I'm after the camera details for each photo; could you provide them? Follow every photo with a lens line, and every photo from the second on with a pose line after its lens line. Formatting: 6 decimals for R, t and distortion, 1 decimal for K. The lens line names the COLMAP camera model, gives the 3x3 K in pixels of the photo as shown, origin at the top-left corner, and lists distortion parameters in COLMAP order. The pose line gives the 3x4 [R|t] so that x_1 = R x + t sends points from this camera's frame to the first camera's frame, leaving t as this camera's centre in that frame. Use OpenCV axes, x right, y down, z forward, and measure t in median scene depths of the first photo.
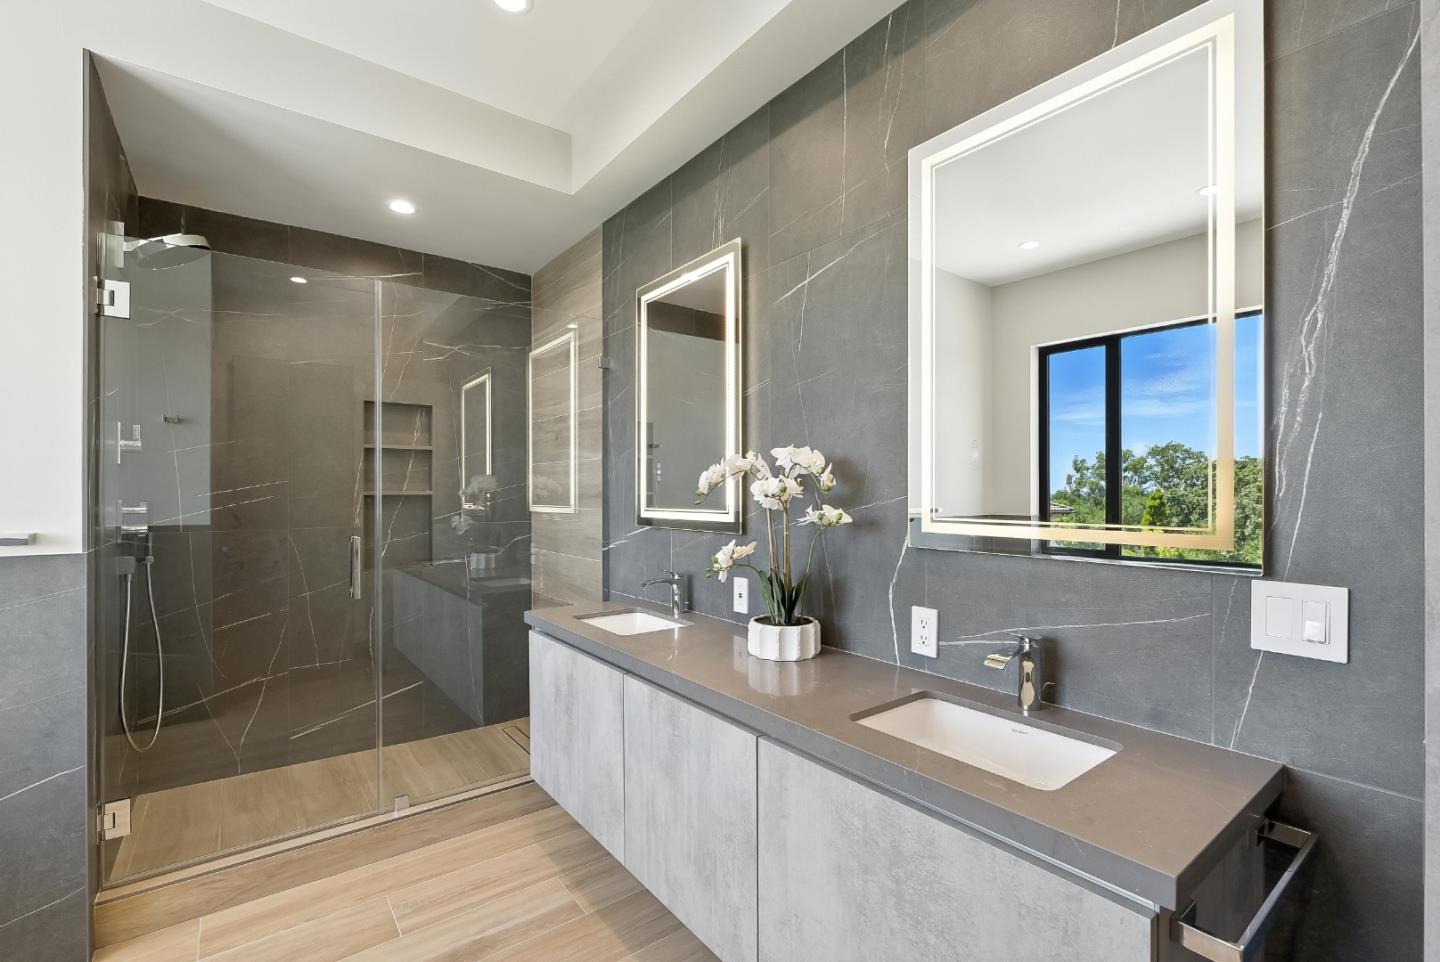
lens RADIAL K [[627.8, 0, 717.3], [0, 627.8, 487.7], [0, 0, 1]] dist [-0.011296, 0.002730]
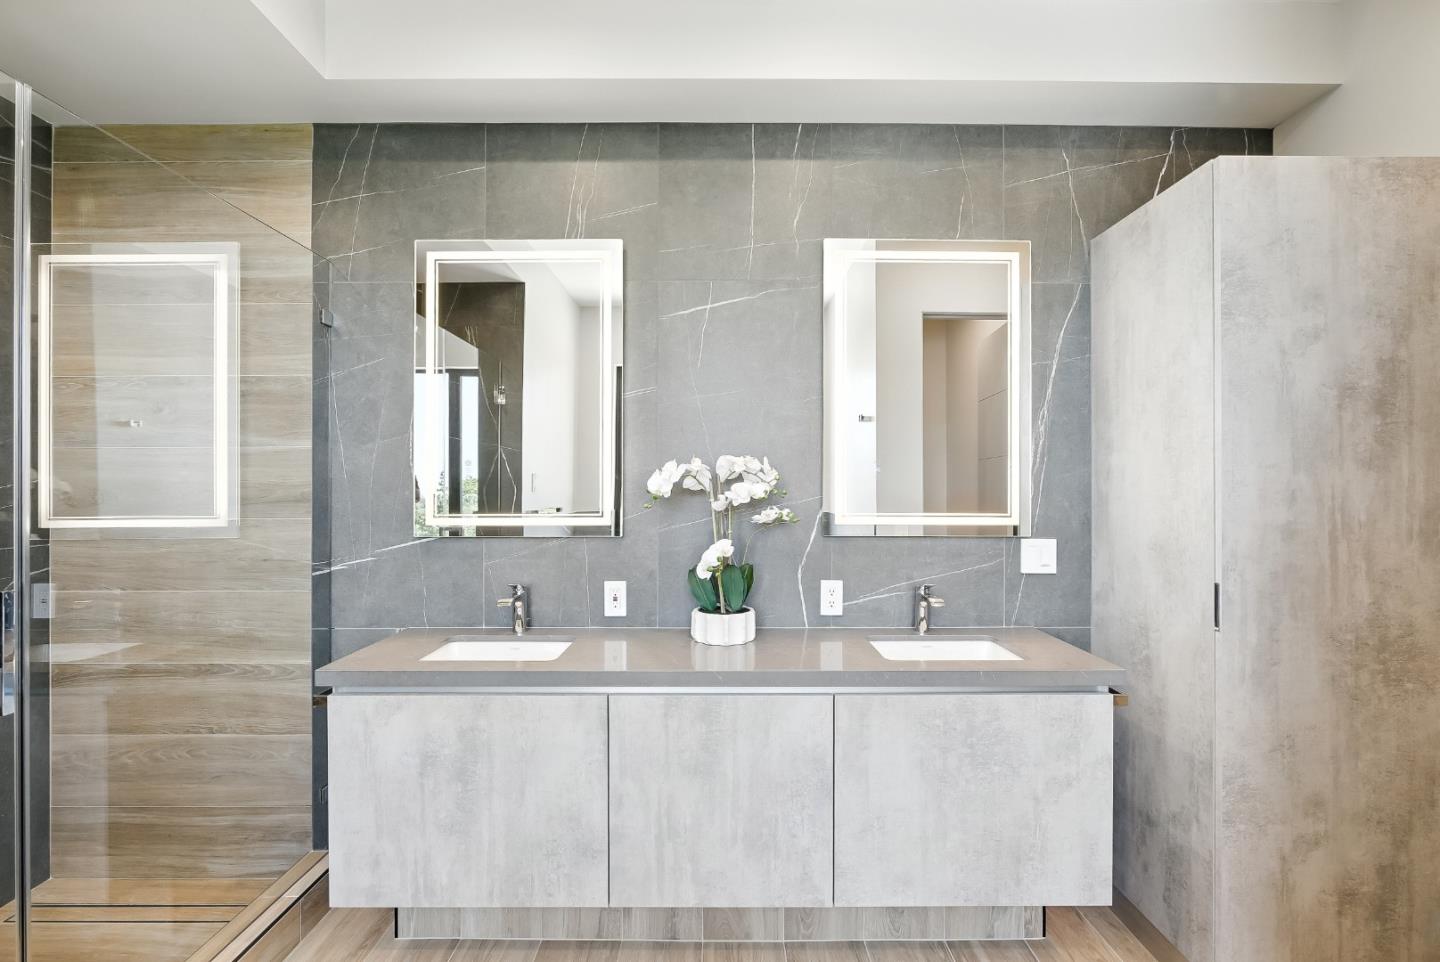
lens RADIAL K [[627.8, 0, 721.7], [0, 627.8, 483.3], [0, 0, 1]] dist [-0.011296, 0.002730]
pose [[0.612050, 0.008263, 0.790776, -0.577461], [-0.006099, 0.999965, -0.005728, -0.005818], [-0.790796, -0.001317, 0.612079, 0.232791]]
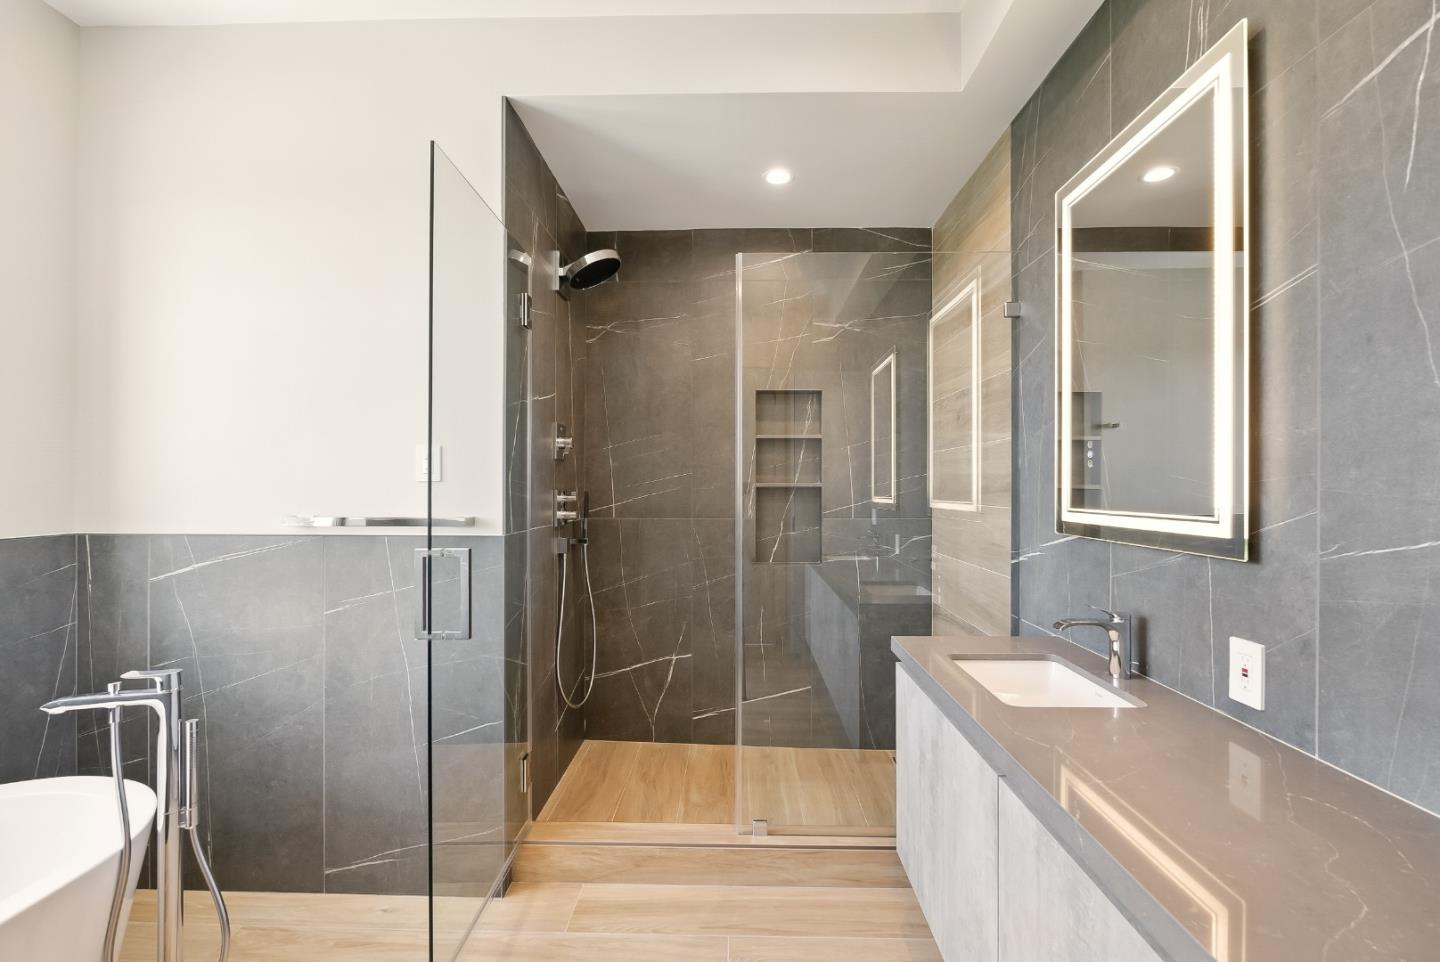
lens RADIAL K [[627.8, 0, 726.6], [0, 627.8, 483.4], [0, 0, 1]] dist [-0.011296, 0.002730]
pose [[0.783674, 0.002465, -0.621167, 0.017652], [0.000412, 0.999990, 0.004488, 0.002633], [0.621172, -0.003773, 0.783665, 0.259394]]
